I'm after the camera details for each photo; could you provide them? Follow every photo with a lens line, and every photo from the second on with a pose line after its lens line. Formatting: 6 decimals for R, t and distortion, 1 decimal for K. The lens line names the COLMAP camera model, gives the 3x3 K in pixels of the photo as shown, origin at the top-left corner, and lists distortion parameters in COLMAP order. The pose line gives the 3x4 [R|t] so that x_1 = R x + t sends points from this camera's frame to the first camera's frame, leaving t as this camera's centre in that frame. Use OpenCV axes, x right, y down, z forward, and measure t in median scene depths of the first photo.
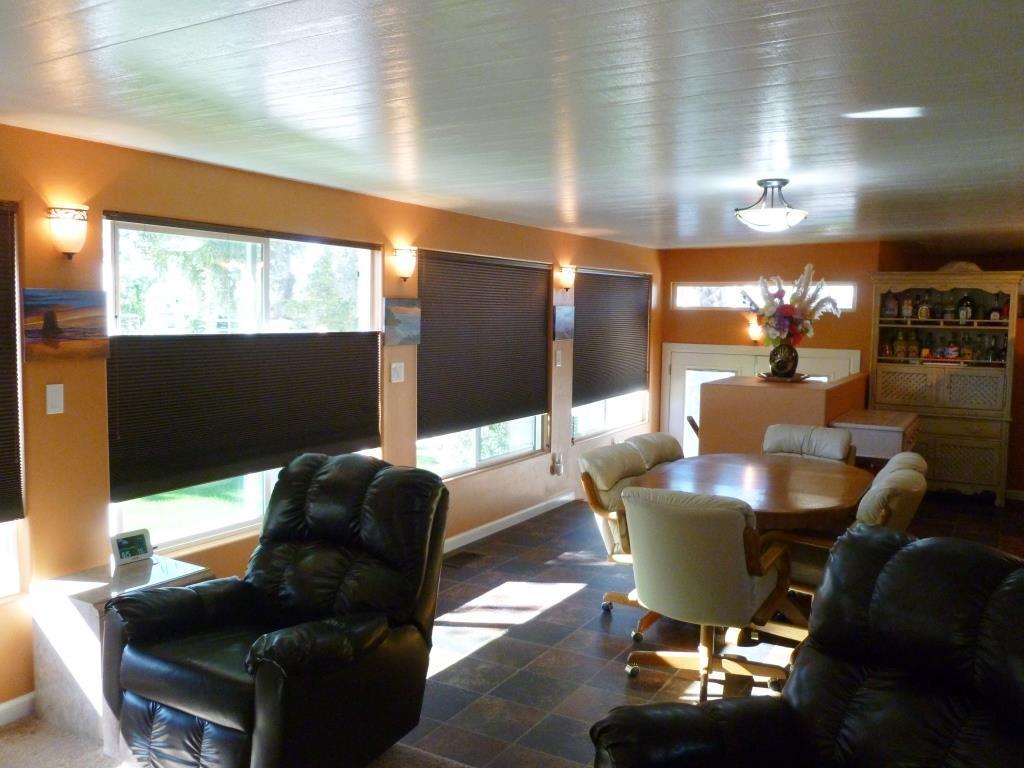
lens RADIAL K [[901.5, 0, 511.2], [0, 901.5, 387.0], [0, 0, 1]] dist [-0.008812, 0.029274]
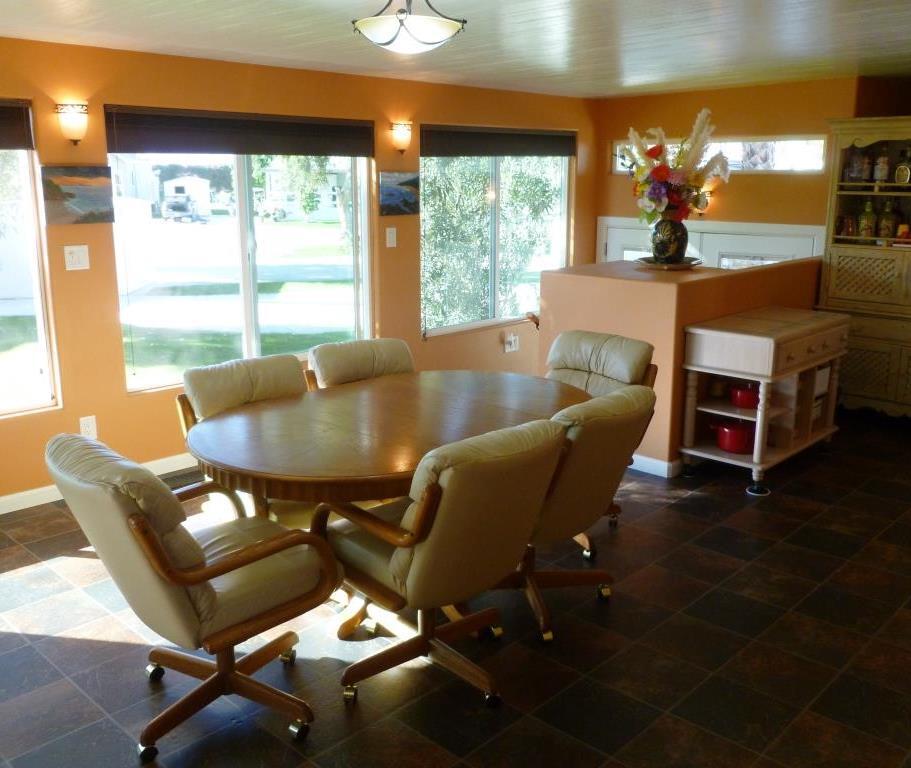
lens RADIAL K [[901.9, 0, 454.6], [0, 901.9, 375.9], [0, 0, 1]] dist [-0.009802, 0.000000]
pose [[0.969492, 0.038728, -0.242044, 0.322553], [-0.007058, 0.991441, 0.130364, -0.015002], [0.245022, -0.124679, 0.961467, 0.216314]]
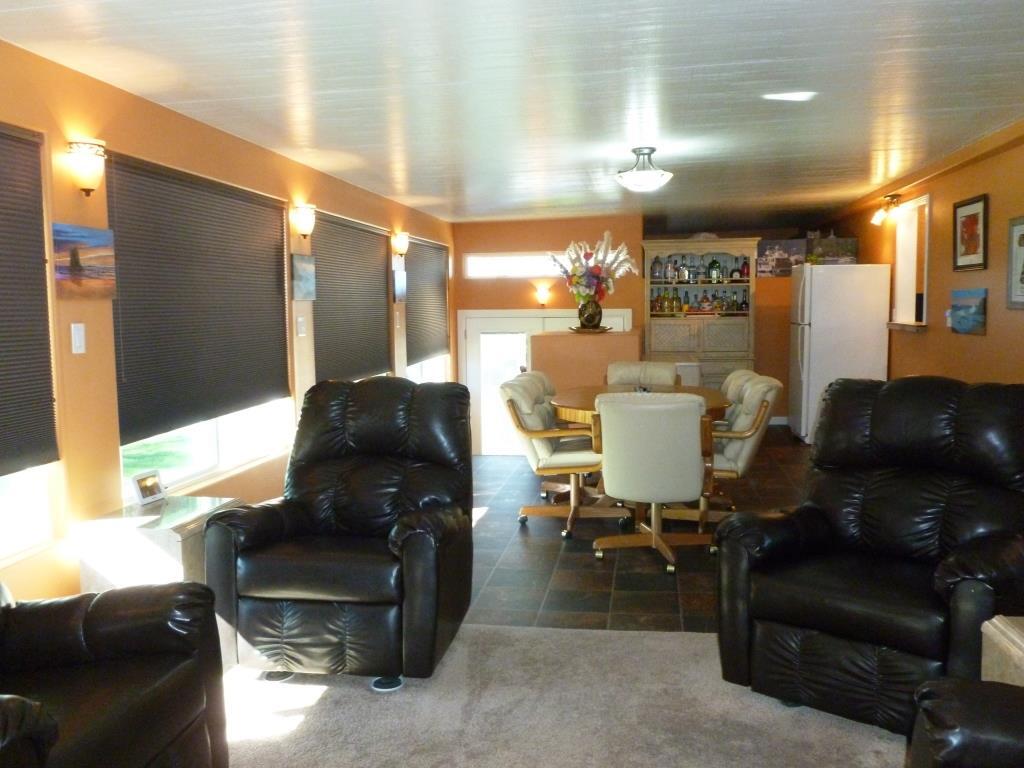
lens RADIAL K [[901.5, 0, 508.3], [0, 901.5, 388.5], [0, 0, 1]] dist [-0.008812, 0.029274]
pose [[0.933895, -0.059697, 0.352529, -0.212257], [0.057461, 0.998206, 0.016815, 0.039748], [-0.352900, 0.004553, 0.935650, -0.042642]]
